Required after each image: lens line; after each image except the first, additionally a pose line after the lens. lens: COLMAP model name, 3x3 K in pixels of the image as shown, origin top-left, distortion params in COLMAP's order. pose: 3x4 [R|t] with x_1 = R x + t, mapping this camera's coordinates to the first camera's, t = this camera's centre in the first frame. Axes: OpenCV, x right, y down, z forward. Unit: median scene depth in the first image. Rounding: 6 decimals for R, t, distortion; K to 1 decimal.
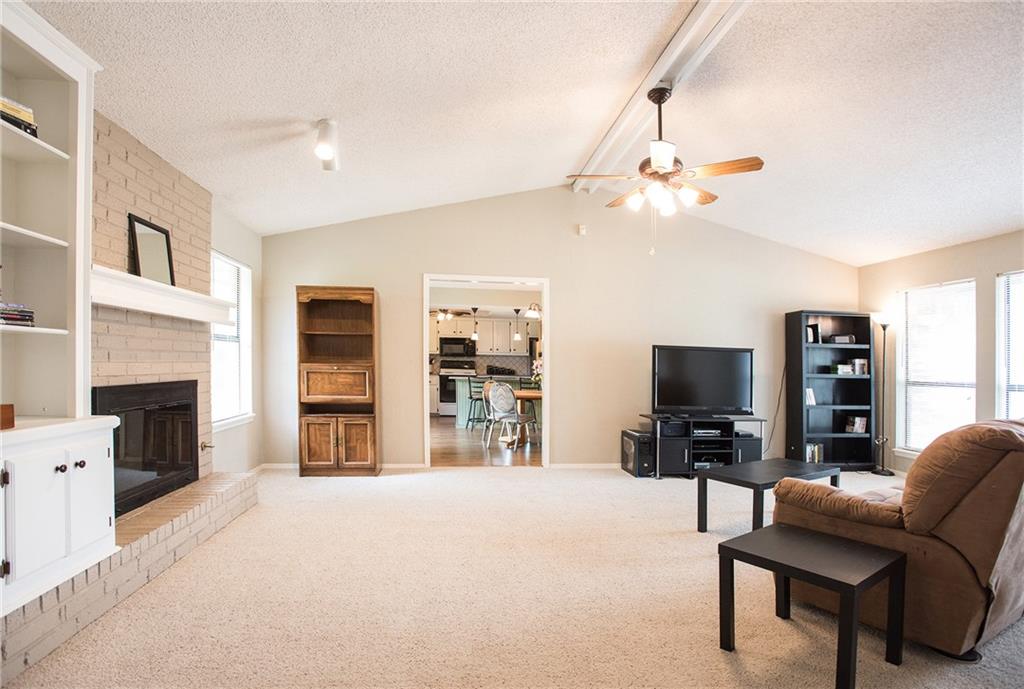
lens RADIAL K [[550.7, 0, 496.4], [0, 550.7, 383.7], [0, 0, 1]] dist [-0.051345, 0.019777]
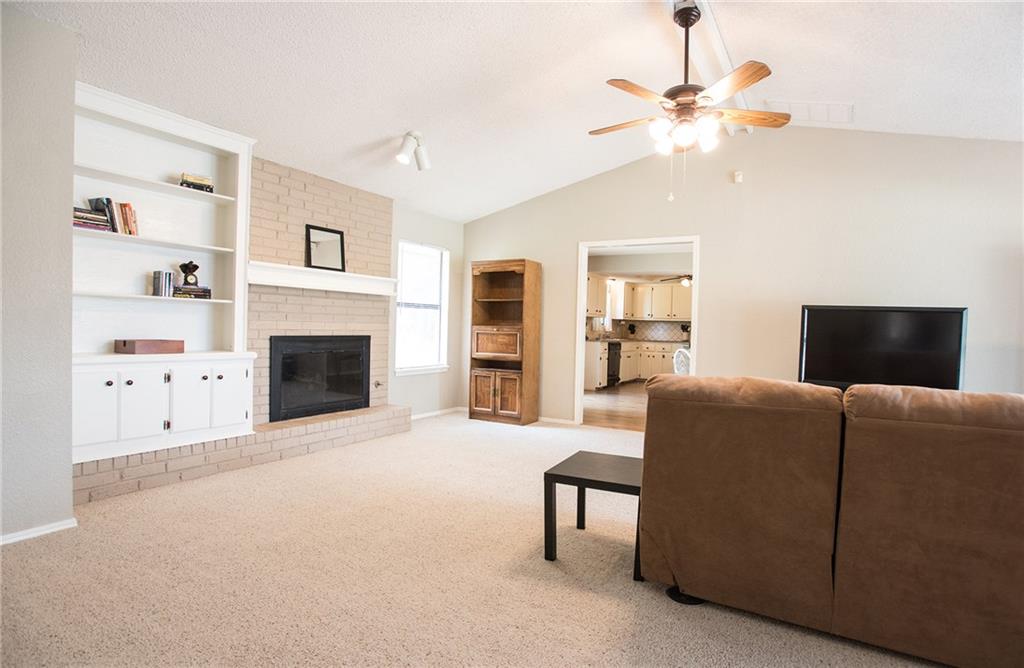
lens RADIAL K [[539.5, 0, 480.8], [0, 539.5, 350.8], [0, 0, 1]] dist [-0.026056, 0.002596]
pose [[0.772763, 0.033822, -0.633793, 0.419062], [-0.036923, 0.999284, 0.008308, 0.008201], [0.633620, 0.016982, 0.773458, 0.082807]]
